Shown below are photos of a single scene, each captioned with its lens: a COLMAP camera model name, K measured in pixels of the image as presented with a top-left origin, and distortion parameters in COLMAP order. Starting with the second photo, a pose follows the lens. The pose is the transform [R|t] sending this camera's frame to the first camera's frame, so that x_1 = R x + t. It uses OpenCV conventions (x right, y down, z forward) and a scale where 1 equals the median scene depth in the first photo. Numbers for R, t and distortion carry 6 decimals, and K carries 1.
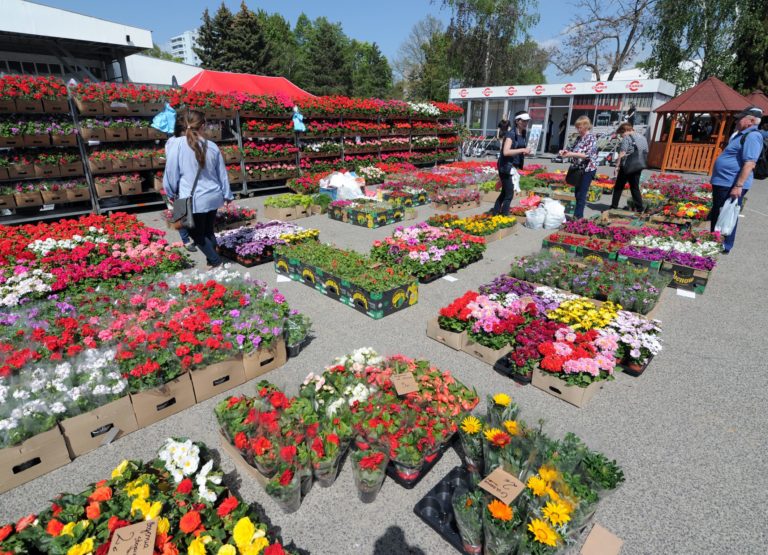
lens RADIAL K [[396.0, 0, 384.0], [0, 396.0, 277.5], [0, 0, 1]] dist [-0.021994, 0.000268]
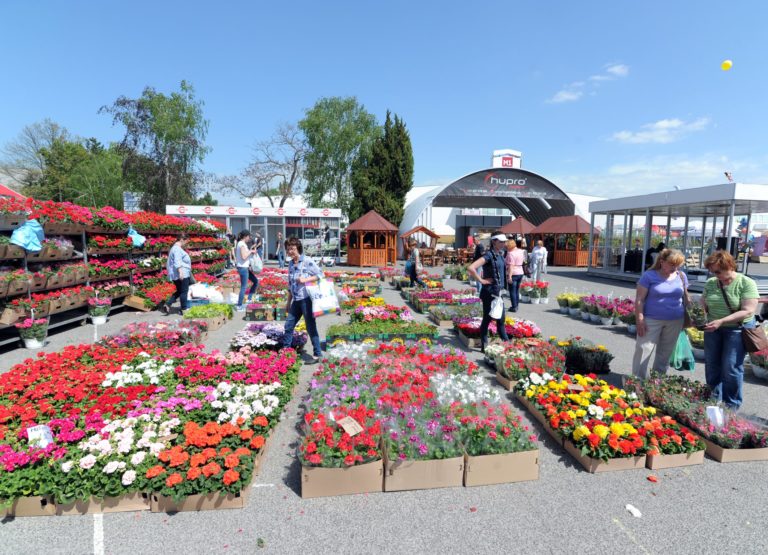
lens RADIAL K [[396.0, 0, 384.0], [0, 396.0, 277.5], [0, 0, 1]] dist [-0.021994, 0.000268]
pose [[0.633614, -0.072542, 0.770241, -0.362937], [0.270821, 0.953399, -0.132990, -0.008050], [-0.724699, 0.292862, 0.623733, 0.000011]]
